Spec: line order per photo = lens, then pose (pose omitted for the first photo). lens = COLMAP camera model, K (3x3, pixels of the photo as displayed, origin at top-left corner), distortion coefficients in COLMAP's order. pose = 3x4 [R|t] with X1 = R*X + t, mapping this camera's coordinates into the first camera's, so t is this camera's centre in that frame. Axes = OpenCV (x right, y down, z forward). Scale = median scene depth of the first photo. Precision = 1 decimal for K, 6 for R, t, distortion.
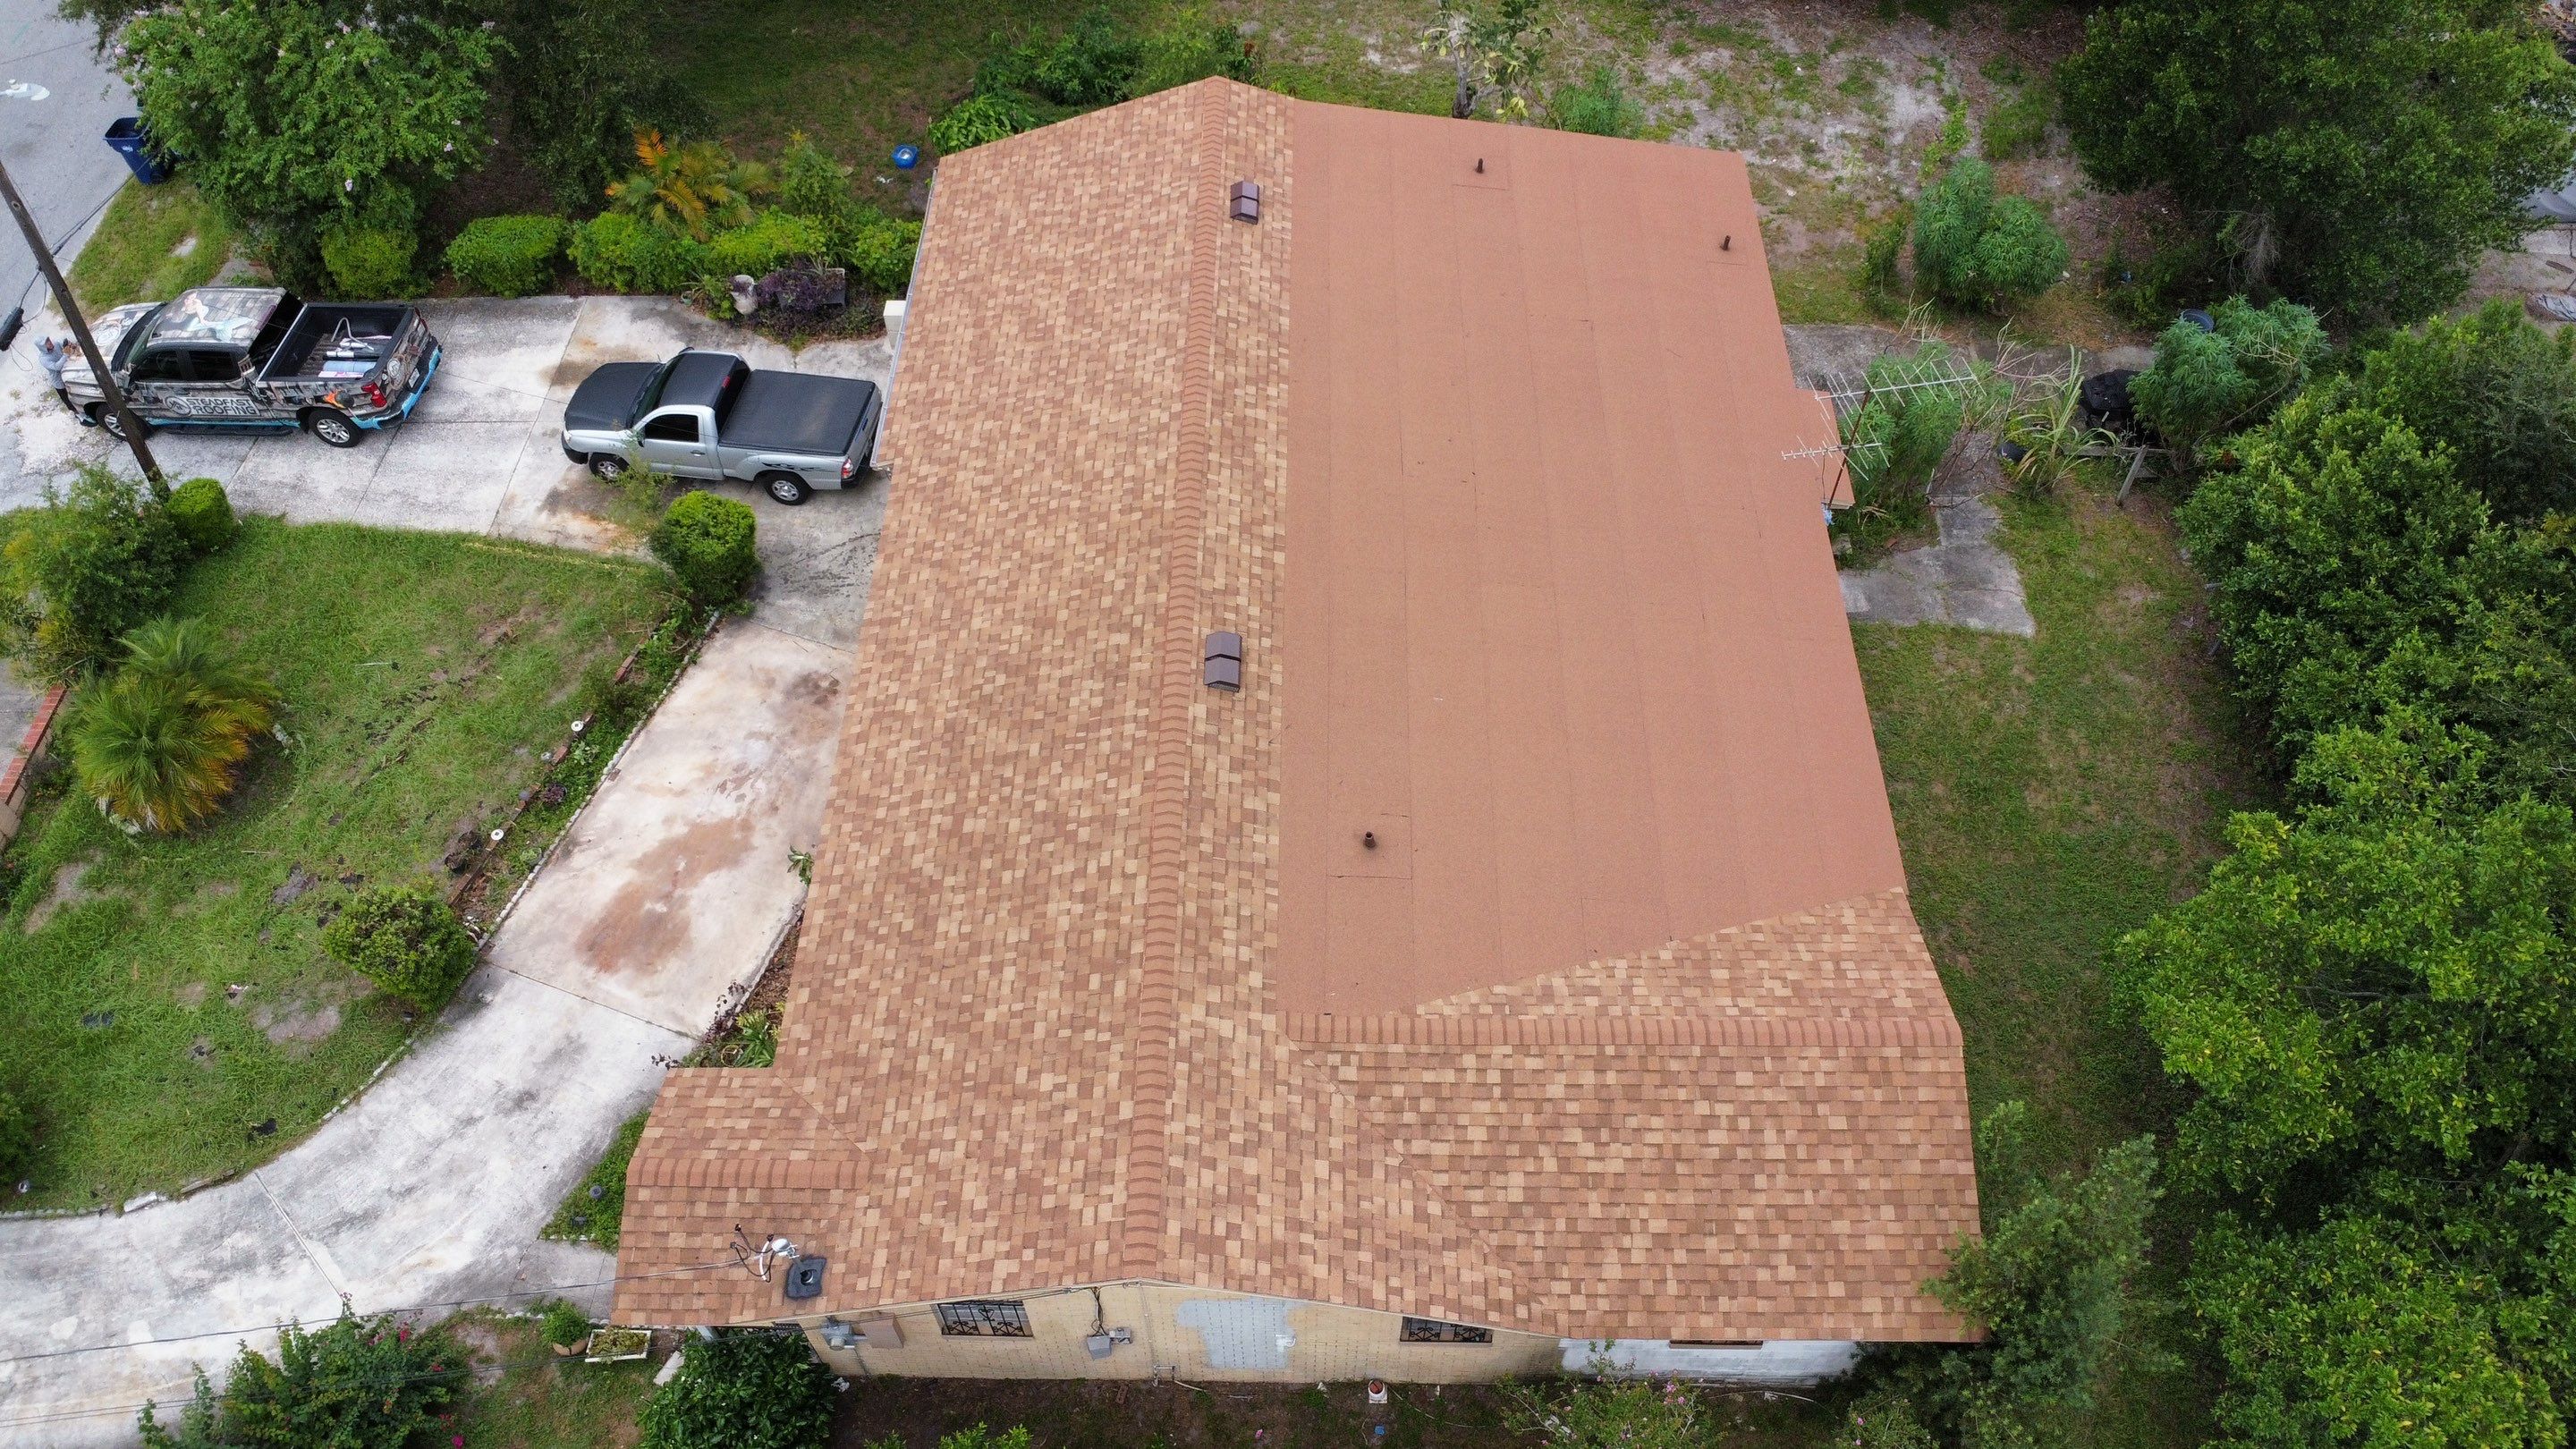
lens RADIAL K [[1870.9, 0, 1281.1], [0, 1870.9, 718.9], [0, 0, 1]] dist [-0.027439, -0.010998]
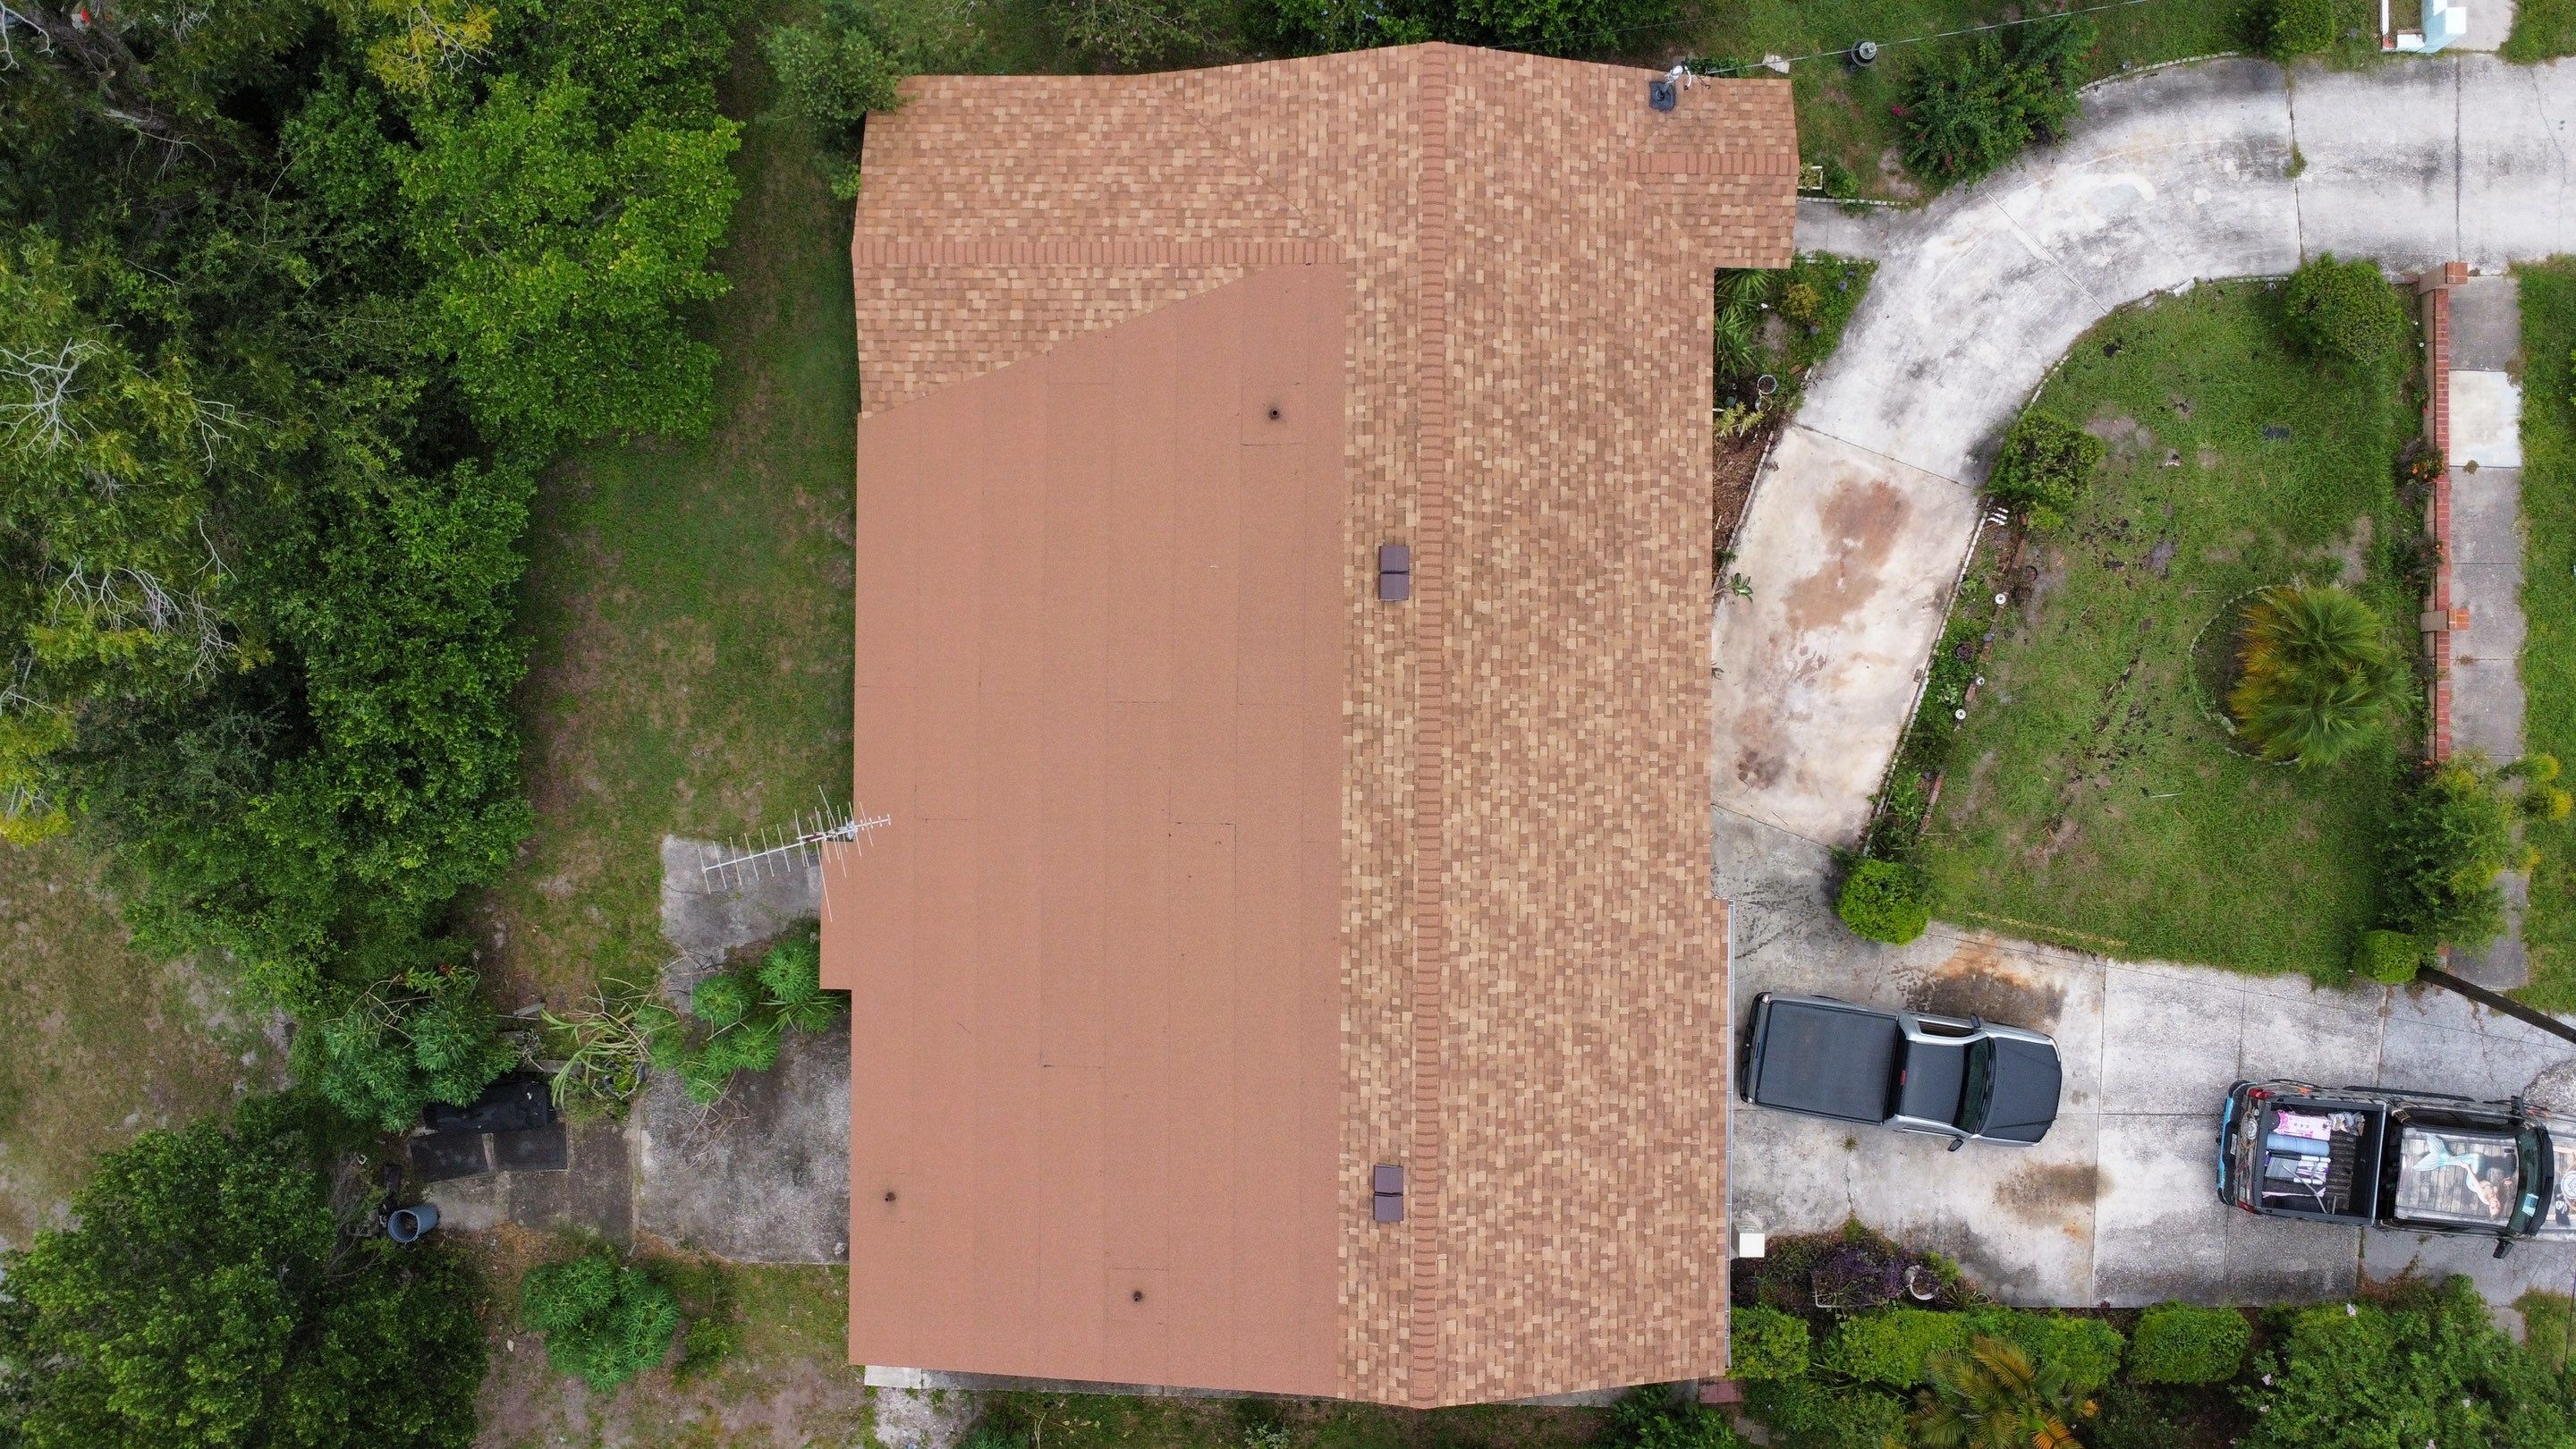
lens RADIAL K [[1870.9, 0, 1276.0], [0, 1870.9, 721.1], [0, 0, 1]] dist [-0.027439, -0.010998]
pose [[-0.999690, 0.008176, 0.023527, 0.016128], [0.008132, -0.785699, 0.618556, -0.806624], [0.023542, 0.618555, 0.785388, 0.111010]]
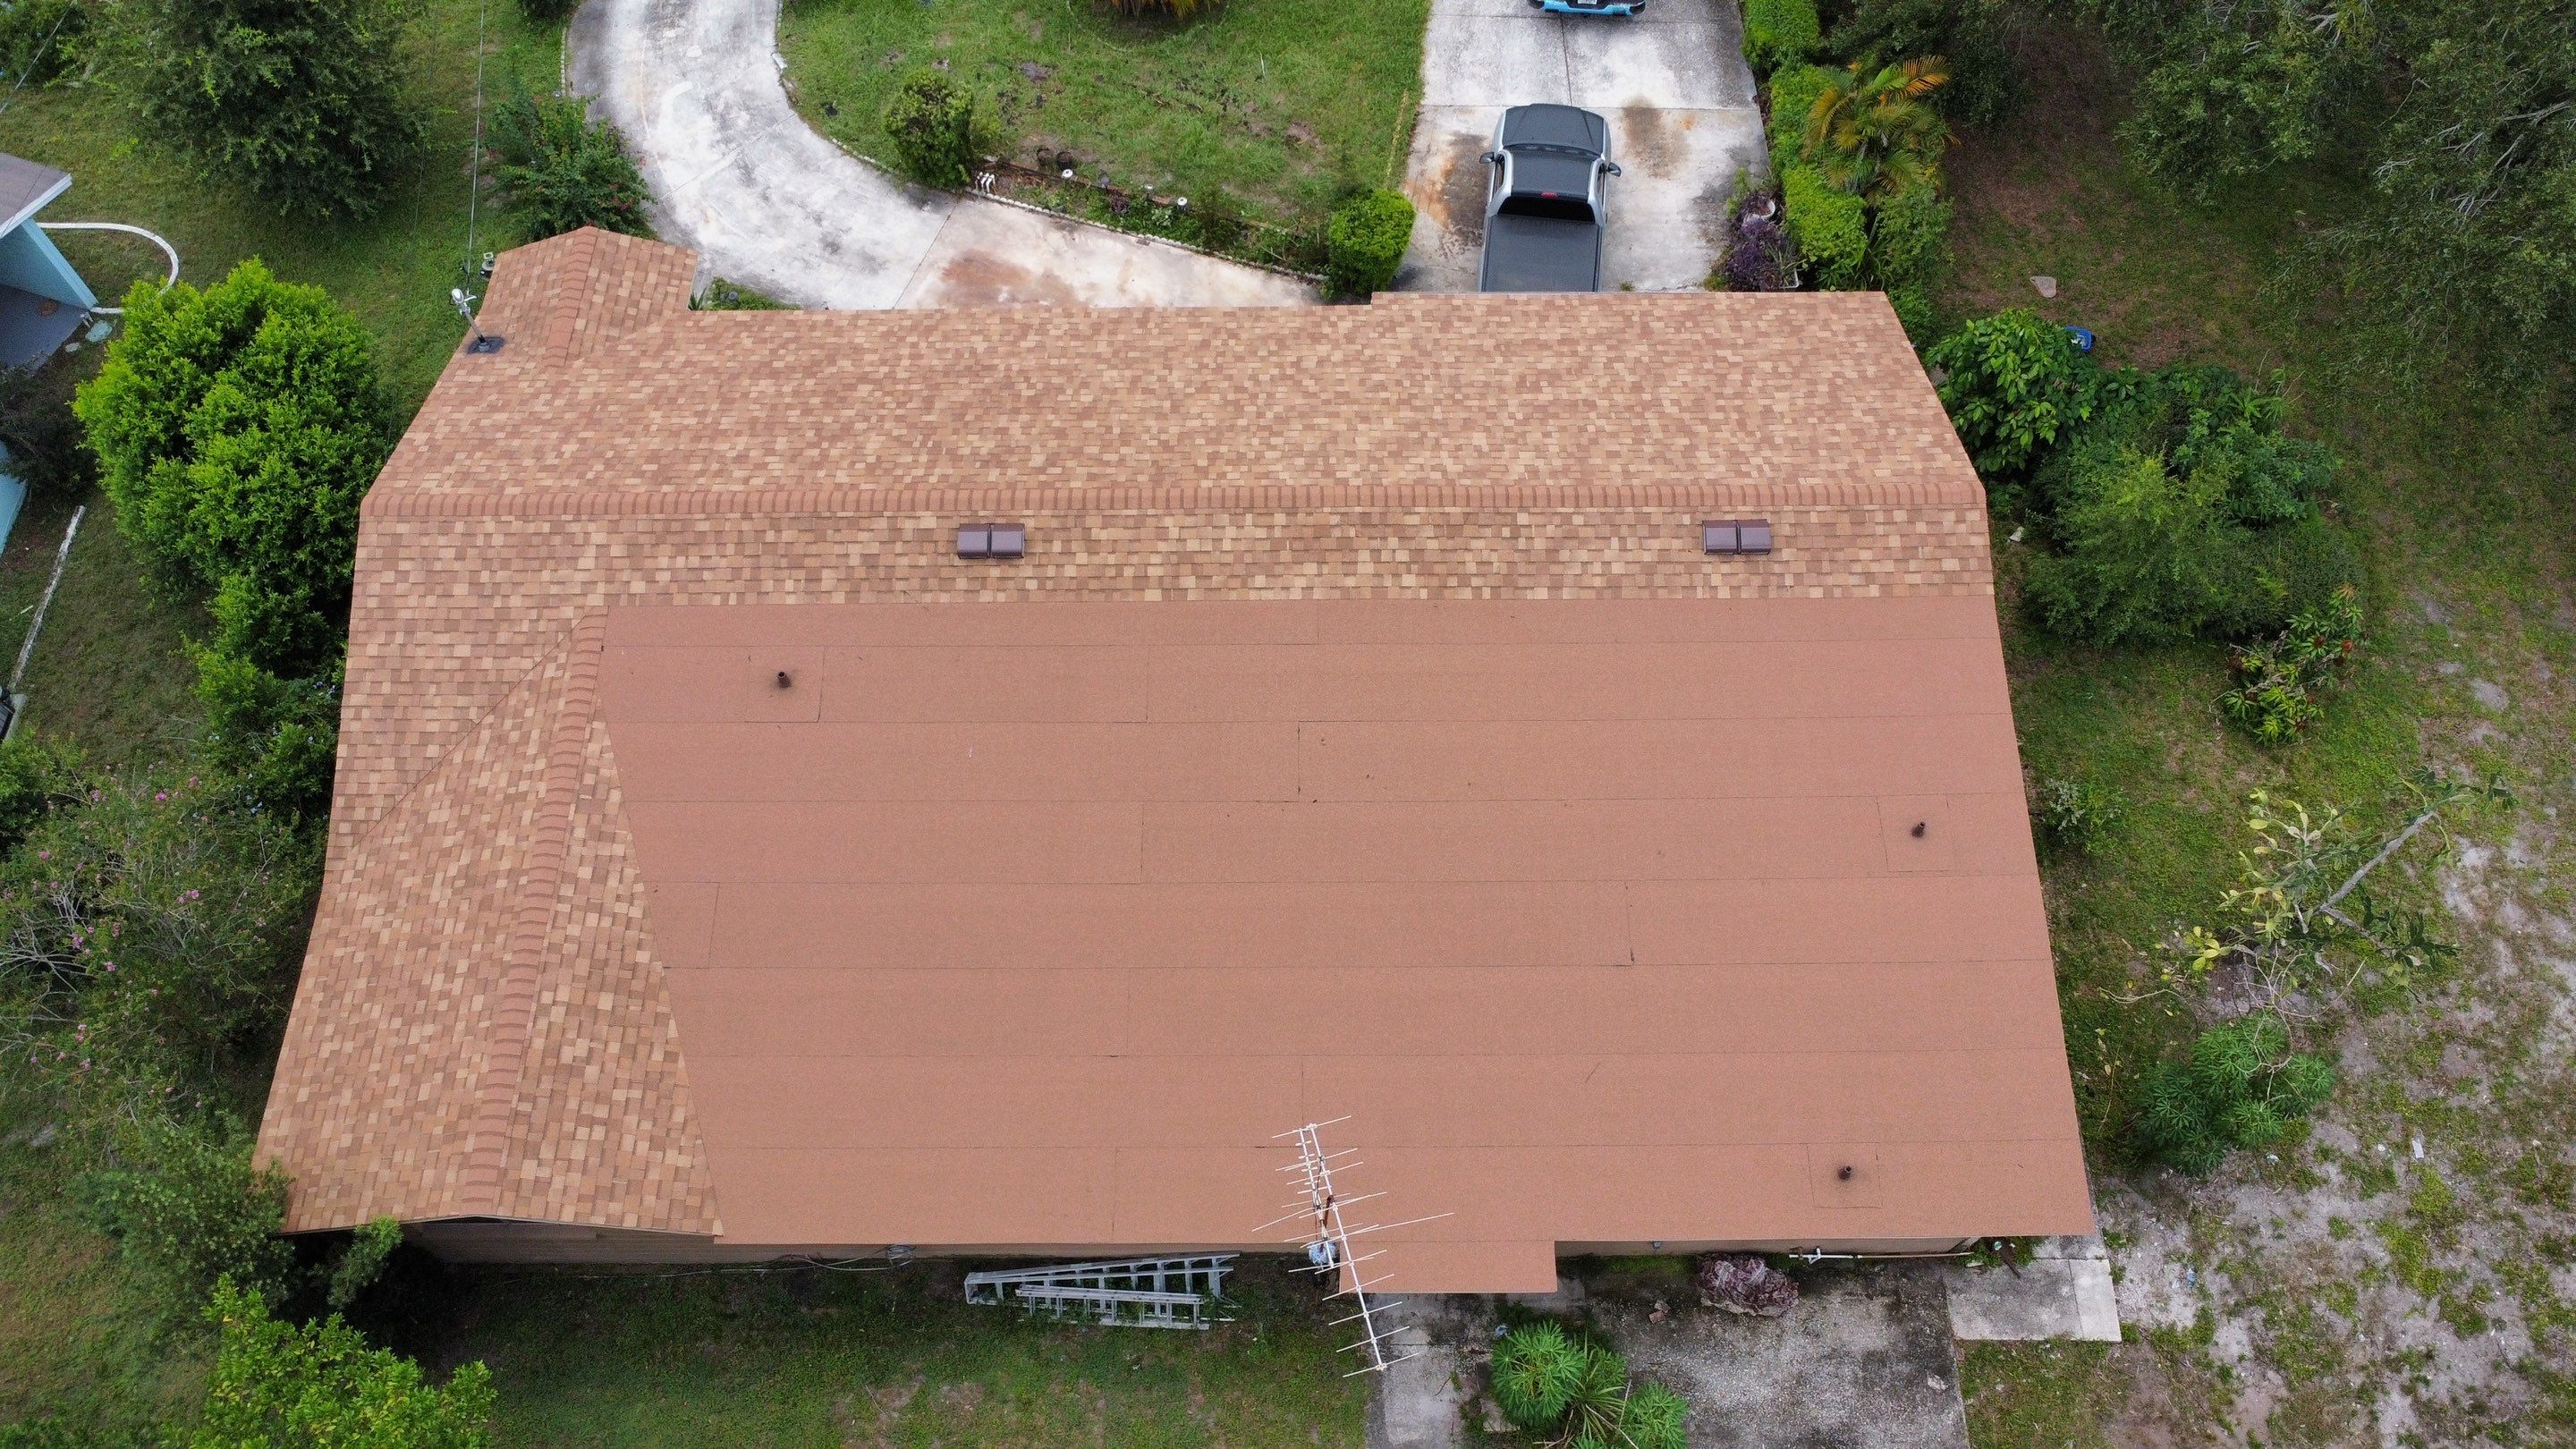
lens RADIAL K [[1870.9, 0, 1284.2], [0, 1870.9, 723.6], [0, 0, 1]] dist [-0.027439, -0.010998]
pose [[0.023770, 0.870474, -0.491640, 0.520482], [-0.790179, 0.317617, 0.524154, -0.613083], [0.612416, 0.376024, 0.695380, 0.420944]]
